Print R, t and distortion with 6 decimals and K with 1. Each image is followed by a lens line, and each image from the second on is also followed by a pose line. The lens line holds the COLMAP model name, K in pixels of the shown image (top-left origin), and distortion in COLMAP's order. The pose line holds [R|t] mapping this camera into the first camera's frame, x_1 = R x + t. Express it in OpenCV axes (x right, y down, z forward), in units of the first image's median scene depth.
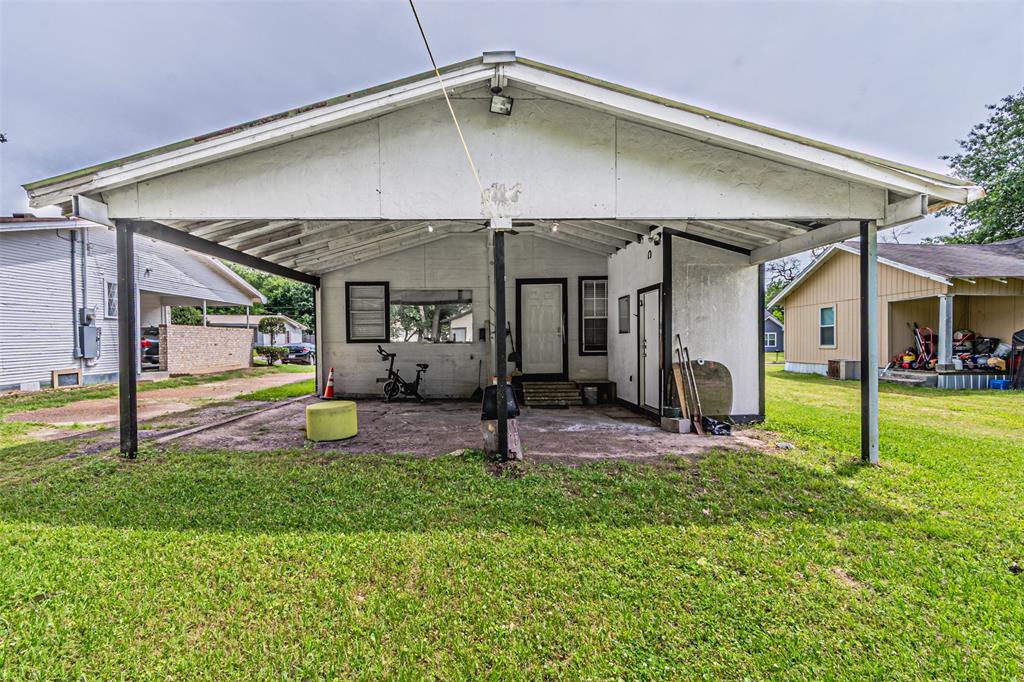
lens RADIAL K [[448.8, 0, 499.5], [0, 448.8, 348.0], [0, 0, 1]] dist [0.002724, -0.000322]
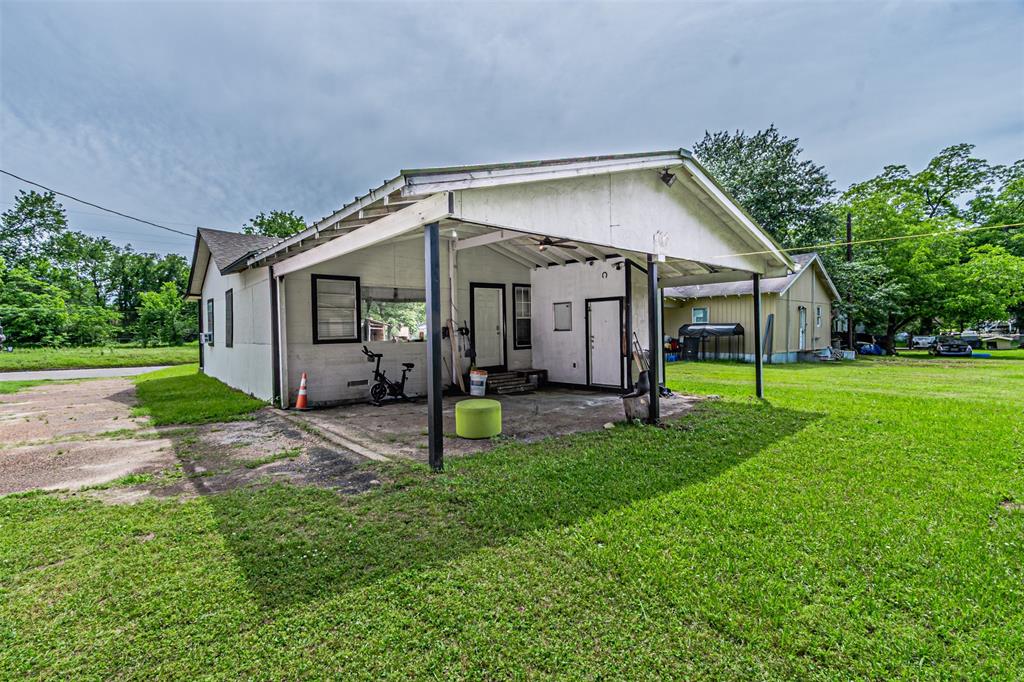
lens RADIAL K [[454.3, 0, 512.0], [0, 454.3, 341.0], [0, 0, 1]] dist [0.000768, -0.000819]
pose [[0.770004, -0.020939, 0.637696, -0.614151], [0.024699, 0.999690, 0.003002, -0.010492], [-0.637561, 0.013438, 0.770283, 0.078005]]
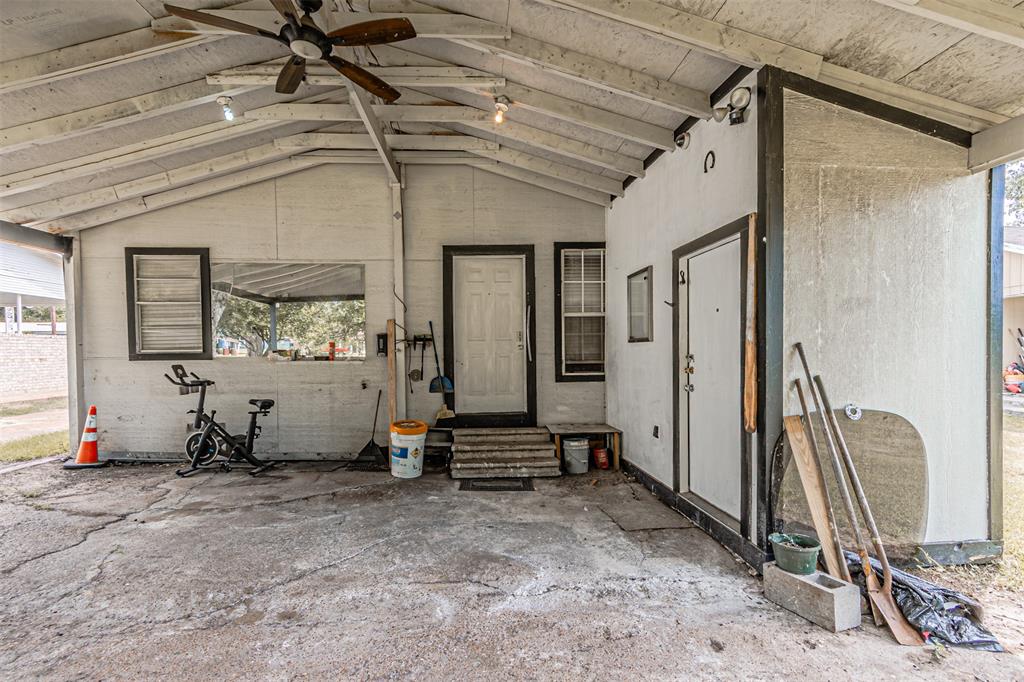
lens RADIAL K [[460.5, 0, 497.3], [0, 460.5, 360.6], [0, 0, 1]] dist [0.002805, 0.000064]
pose [[0.999427, -0.000969, 0.033825, 0.086702], [0.000907, 0.999998, 0.001860, -0.011340], [-0.033827, -0.001828, 0.999426, 0.432541]]
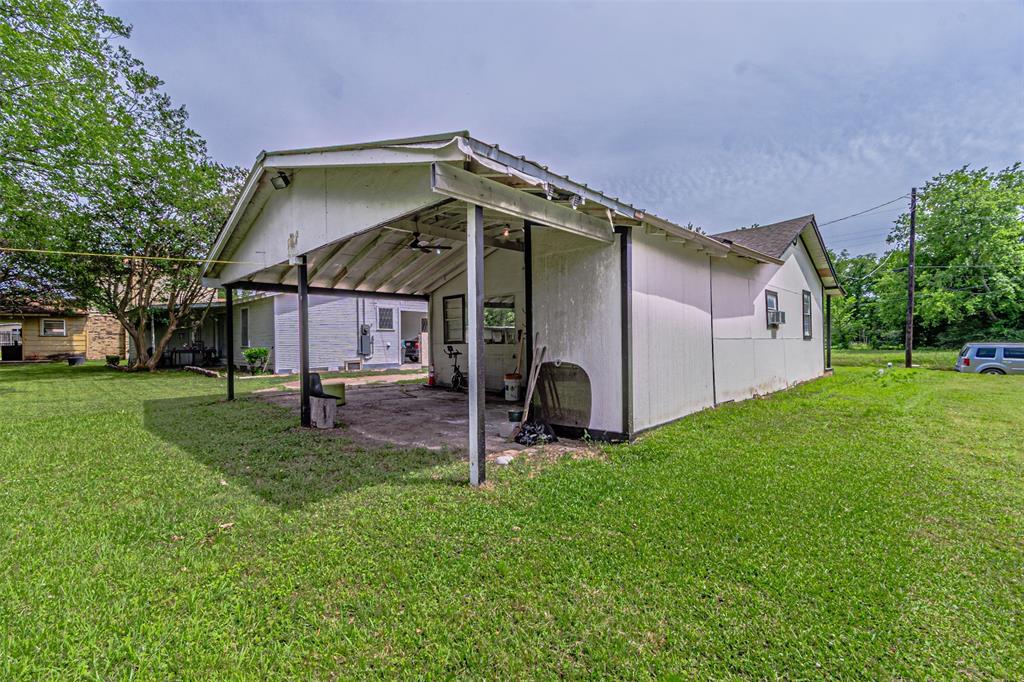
lens RADIAL K [[444.4, 0, 497.3], [0, 444.4, 354.3], [0, 0, 1]] dist [0.008818, 0.000098]
pose [[0.691843, 0.011063, -0.721963, 0.712051], [-0.003993, 0.999926, 0.011495, 0.002577], [0.722037, -0.005070, 0.691836, 0.224684]]
